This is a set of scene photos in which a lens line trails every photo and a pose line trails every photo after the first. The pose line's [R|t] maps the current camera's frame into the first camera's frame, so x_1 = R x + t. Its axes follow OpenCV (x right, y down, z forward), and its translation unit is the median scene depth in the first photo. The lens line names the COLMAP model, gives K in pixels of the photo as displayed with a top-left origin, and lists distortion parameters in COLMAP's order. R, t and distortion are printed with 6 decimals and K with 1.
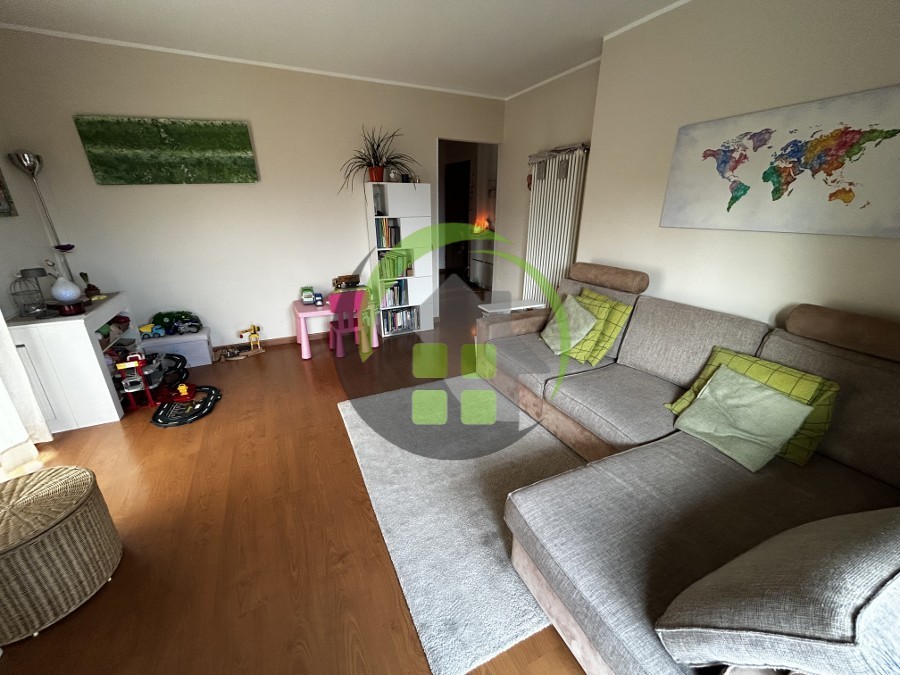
lens RADIAL K [[366.9, 0, 451.9], [0, 366.9, 340.8], [0, 0, 1]] dist [0.001980, -0.000217]
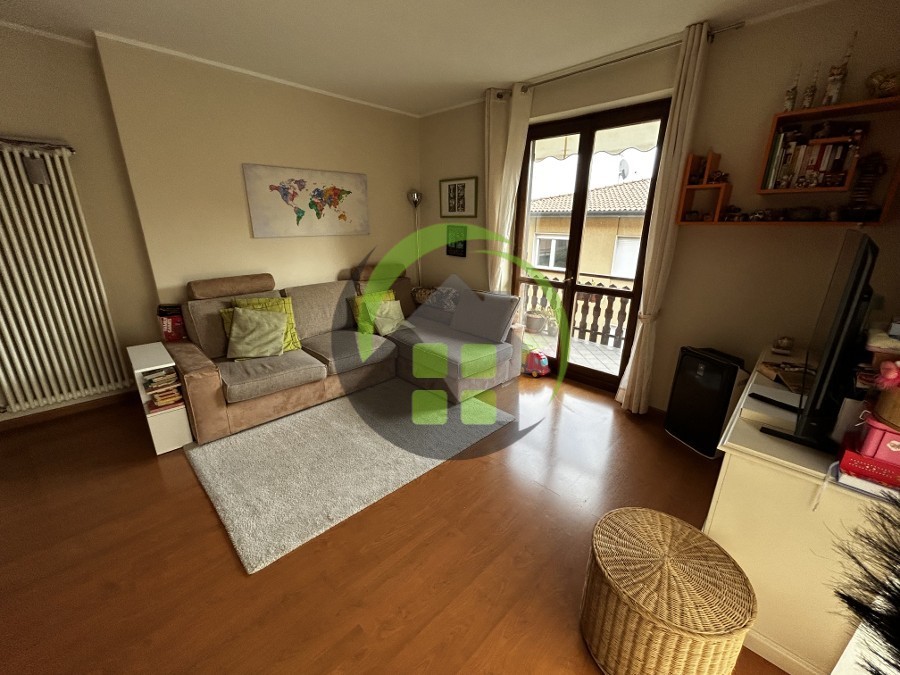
lens RADIAL K [[366.9, 0, 454.6], [0, 366.9, 337.1], [0, 0, 1]] dist [0.001980, -0.000217]
pose [[-0.331545, -0.293357, 0.896672, -1.183043], [0.319954, 0.859141, 0.399381, -0.387220], [-0.887529, 0.419307, -0.190983, 0.986834]]
